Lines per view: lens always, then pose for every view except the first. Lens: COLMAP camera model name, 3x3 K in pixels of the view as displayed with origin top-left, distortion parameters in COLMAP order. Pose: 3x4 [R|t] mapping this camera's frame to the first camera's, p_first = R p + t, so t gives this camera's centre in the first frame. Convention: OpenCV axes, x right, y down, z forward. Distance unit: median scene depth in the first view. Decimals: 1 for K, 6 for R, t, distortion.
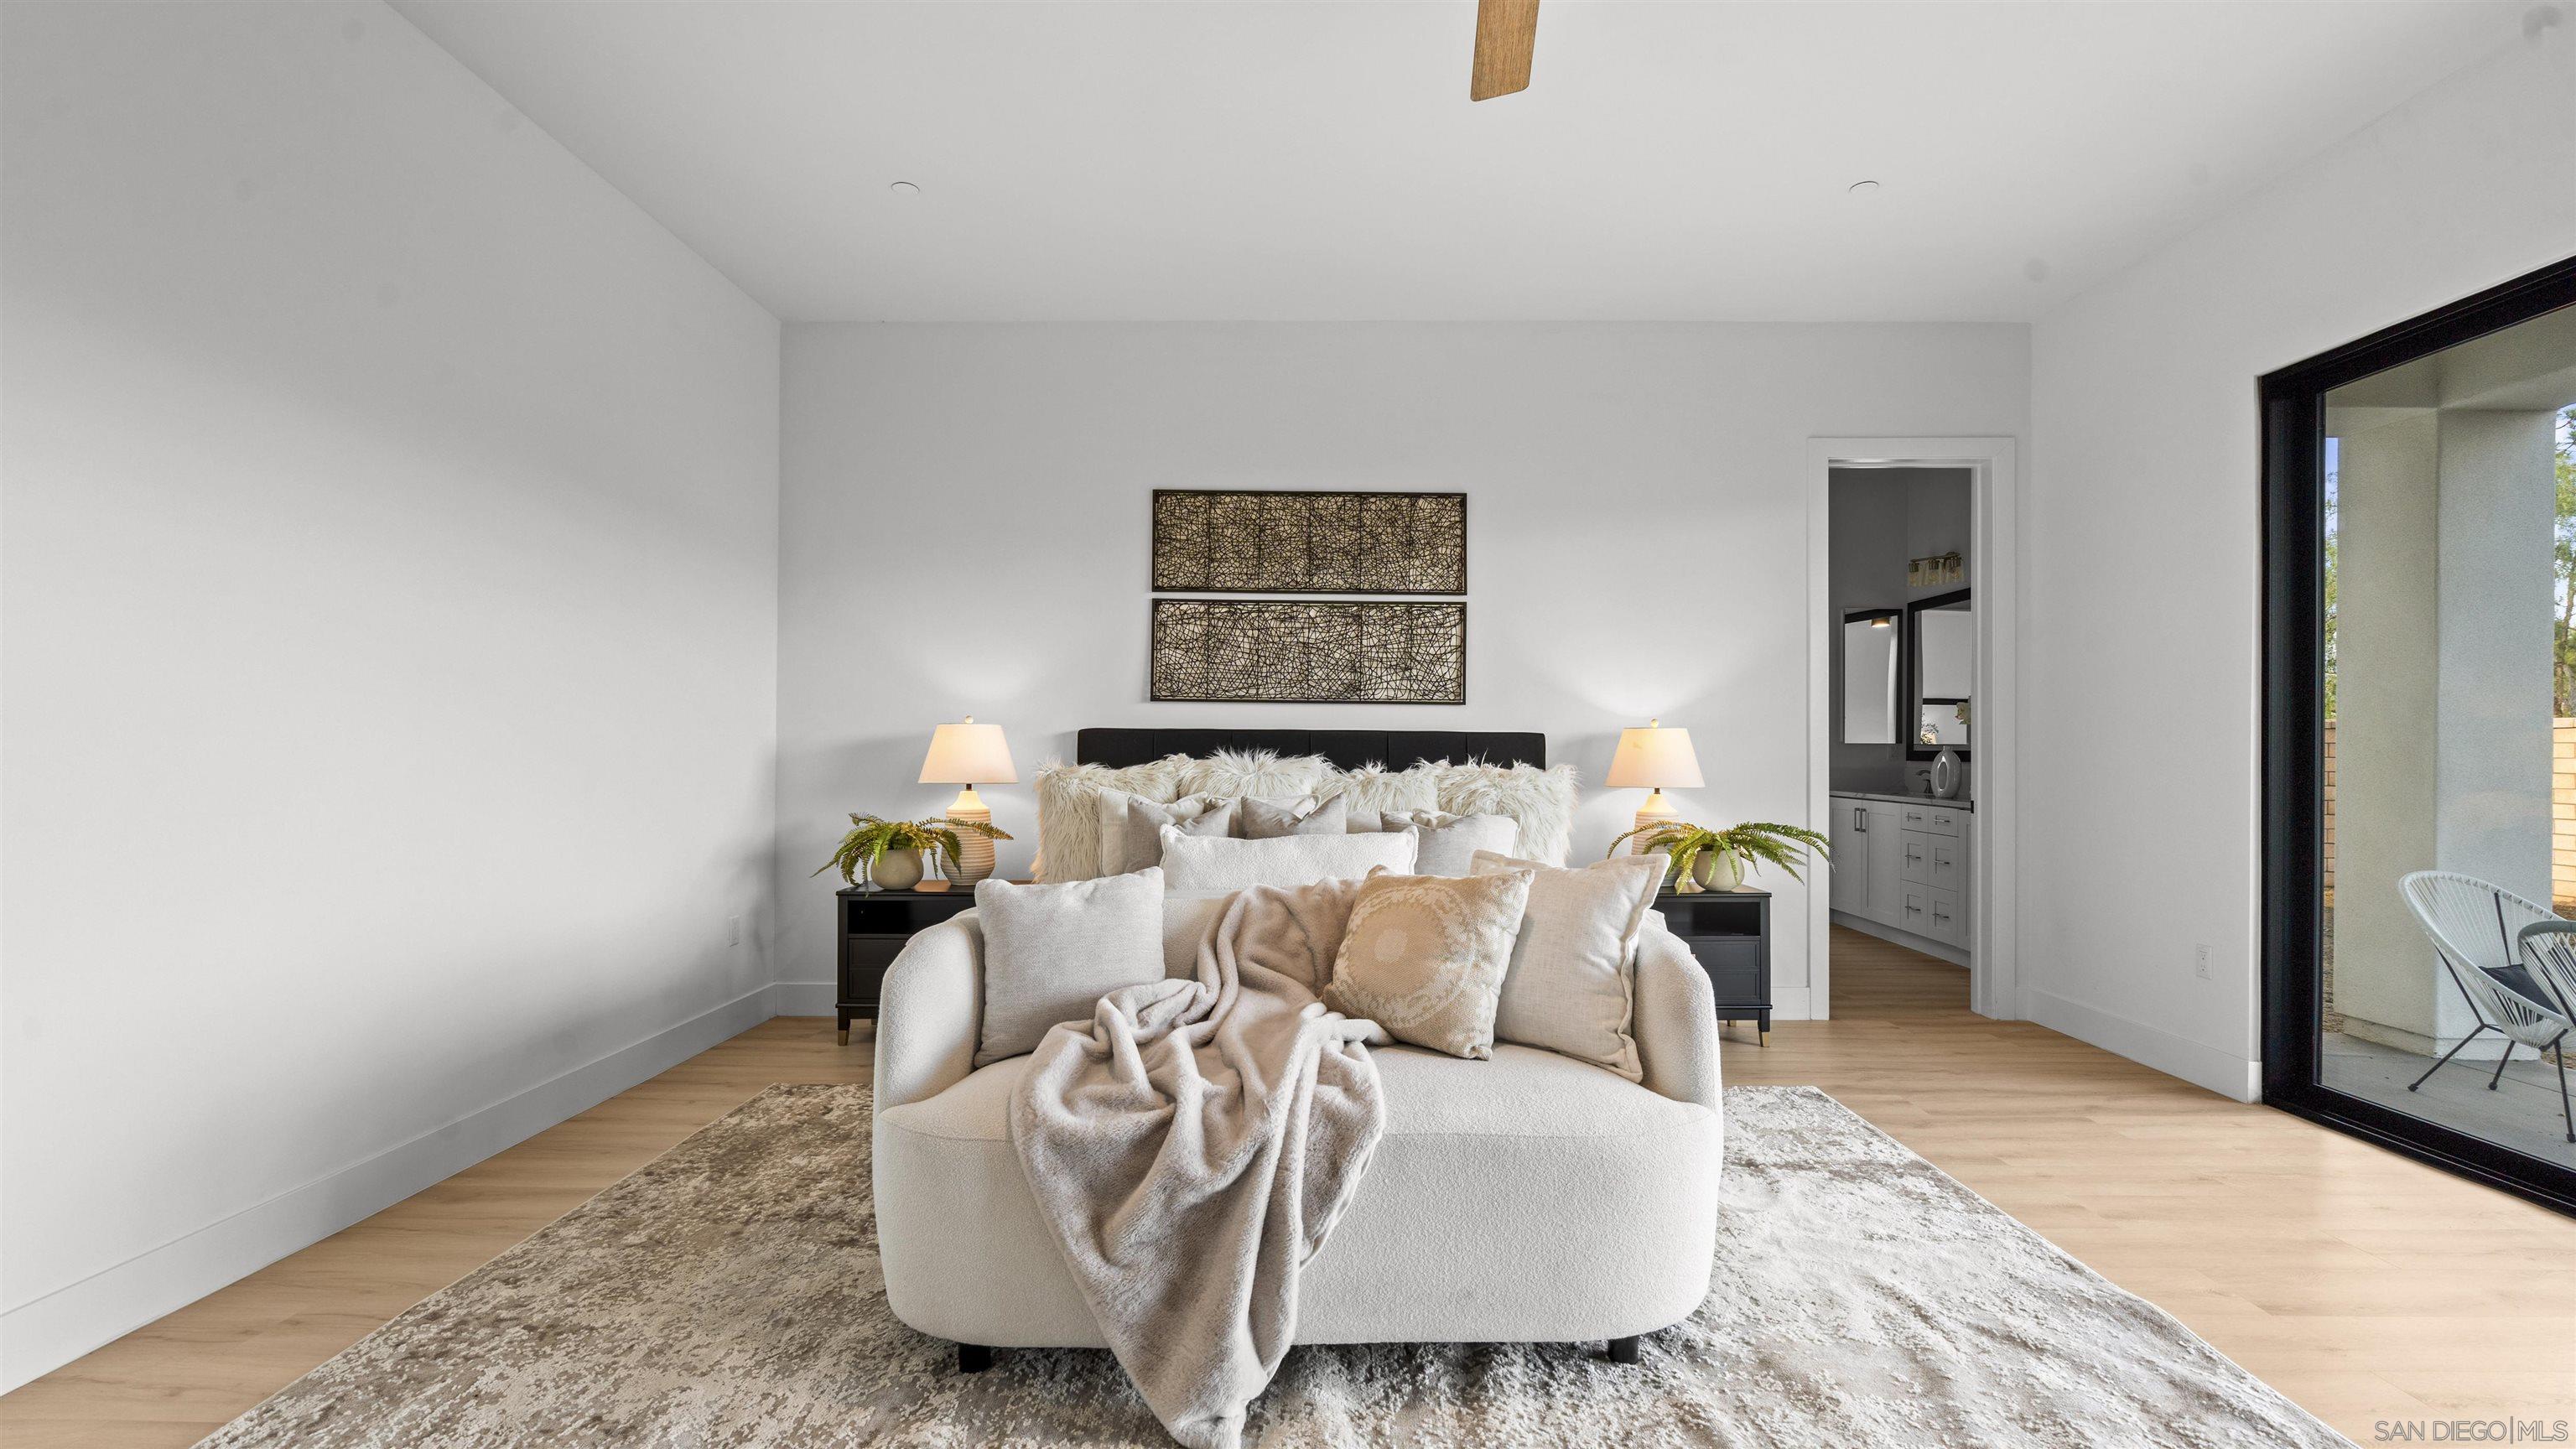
lens RADIAL K [[1179.6, 0, 1292.1], [0, 1179.6, 752.4], [0, 0, 1]] dist [-0.002031, -0.000068]
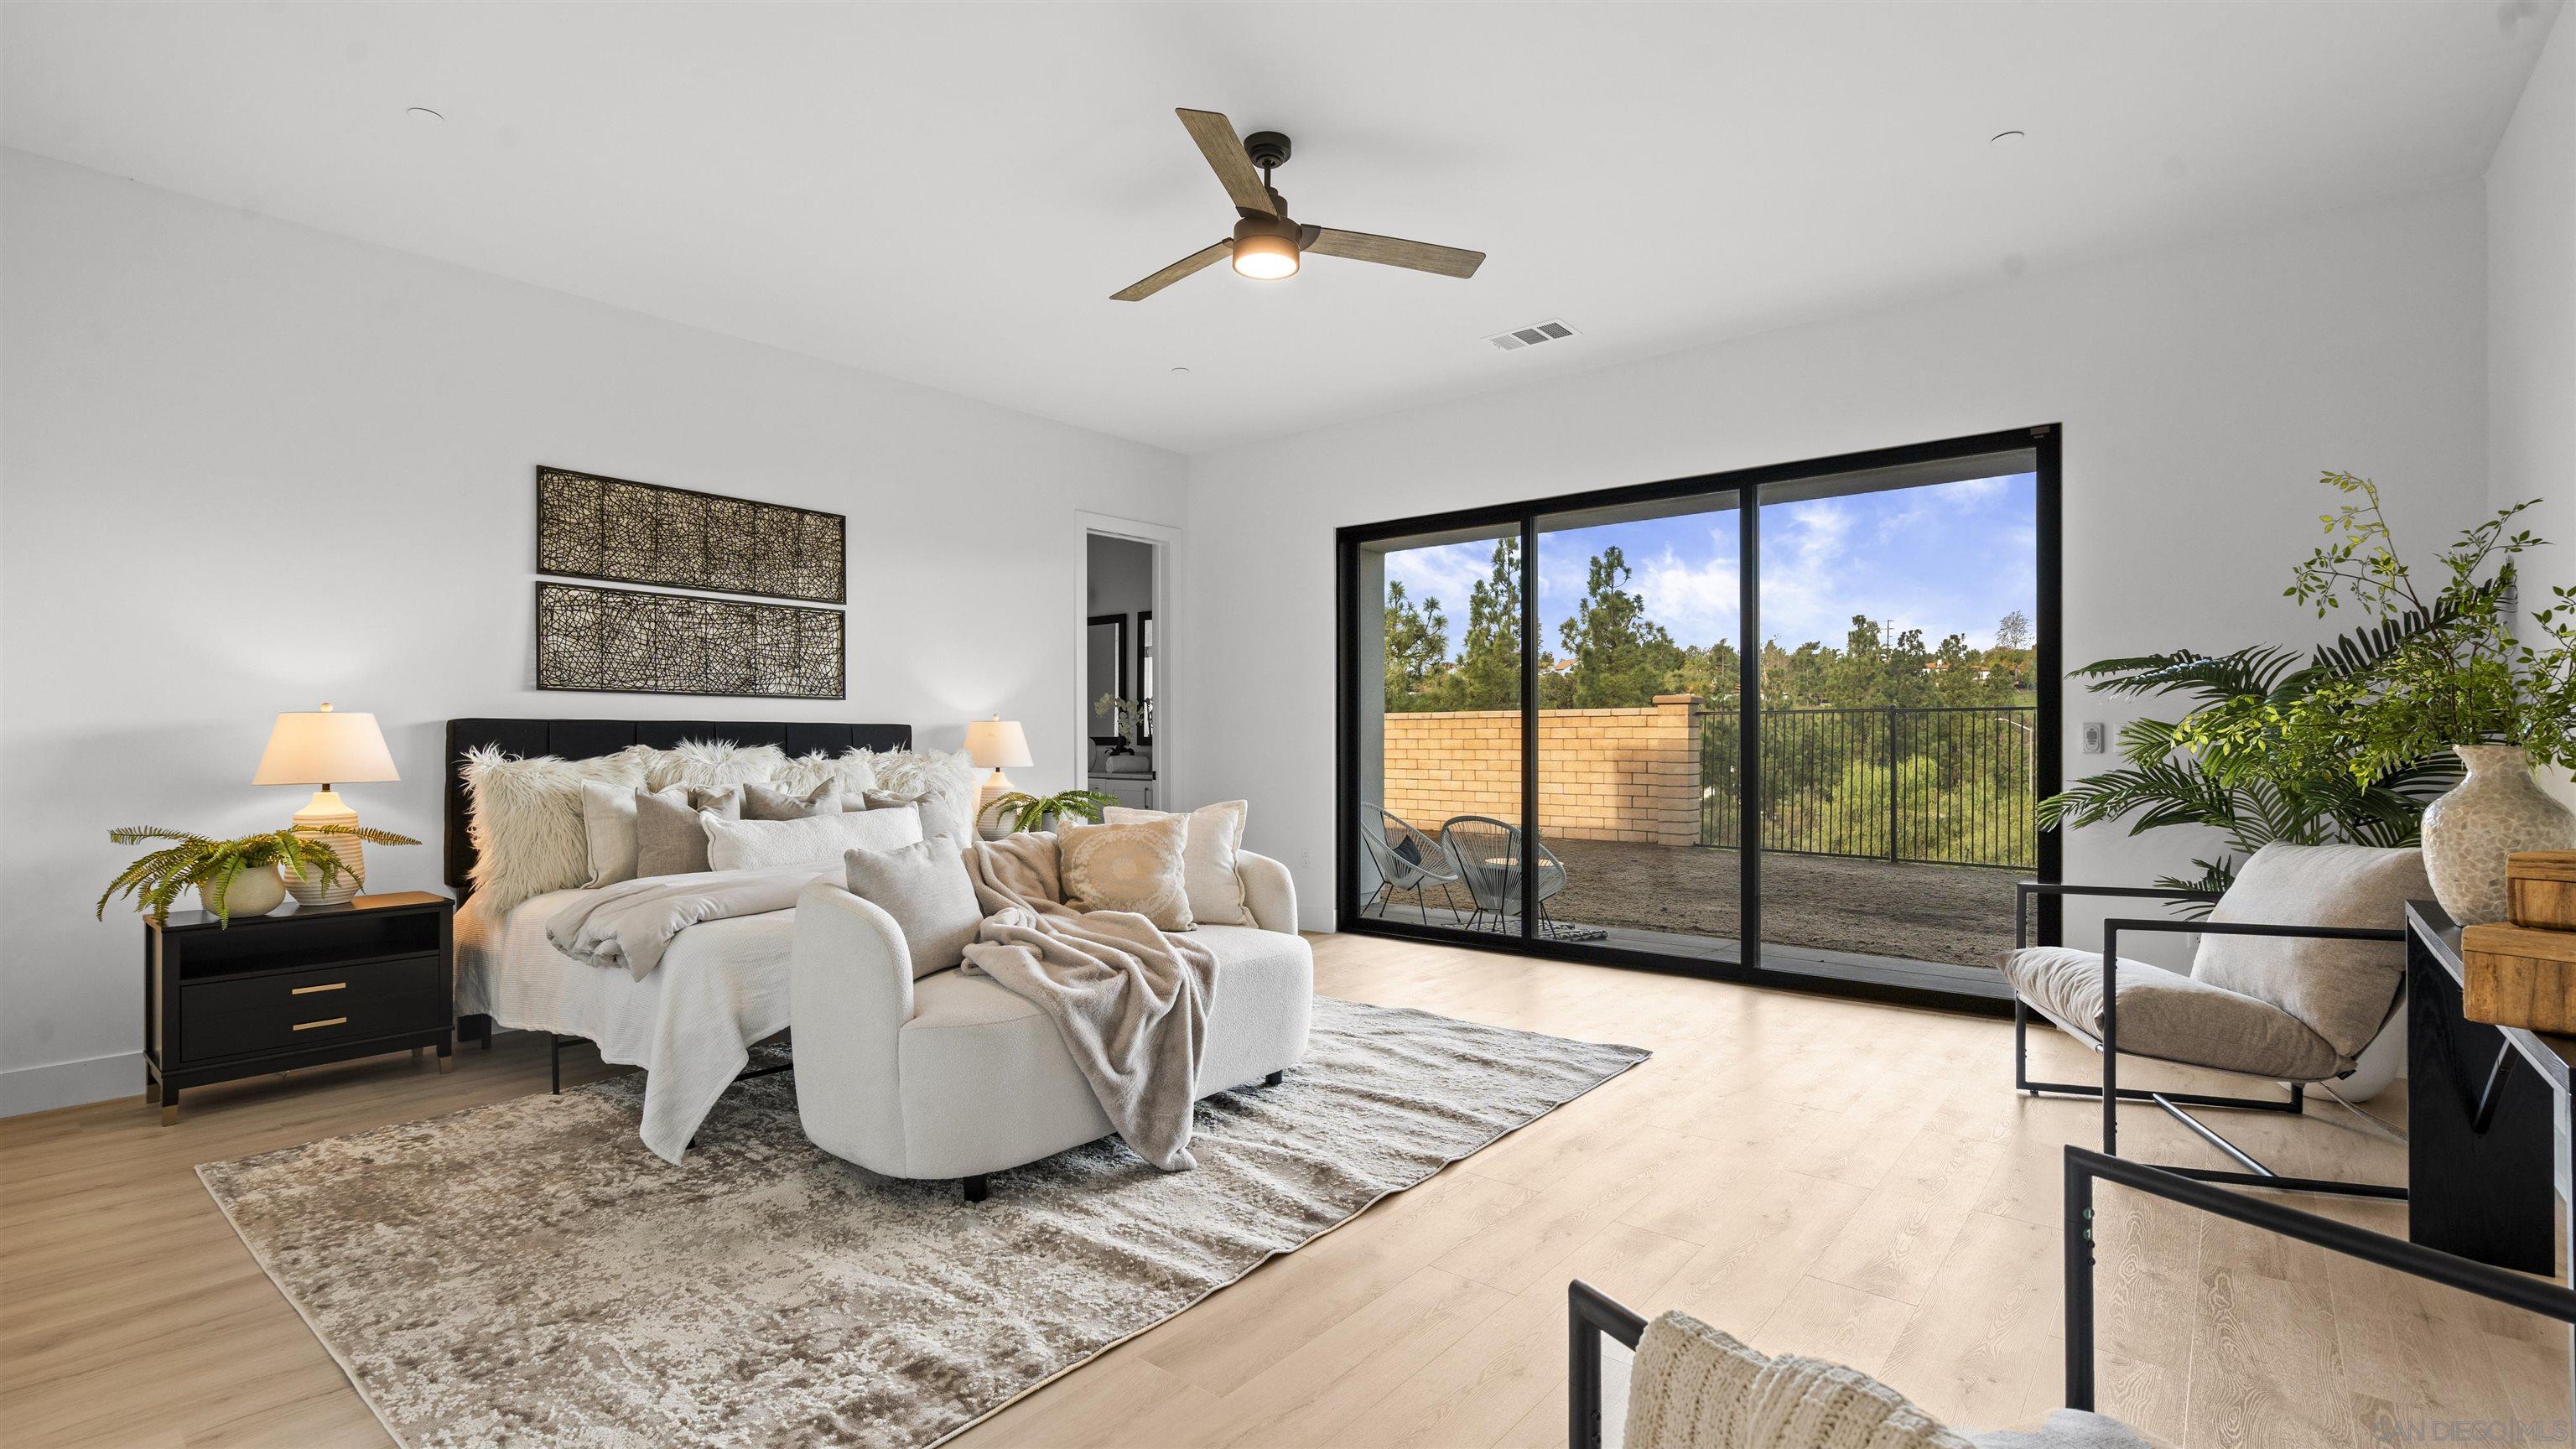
lens RADIAL K [[1154.5, 0, 1289.3], [0, 1154.5, 742.6], [0, 0, 1]] dist [0.001153, 0.000290]
pose [[0.635168, -0.010357, 0.772305, -0.452789], [0.007819, 0.999945, 0.006980, -0.003221], [-0.772335, 0.001605, 0.635214, -0.050069]]
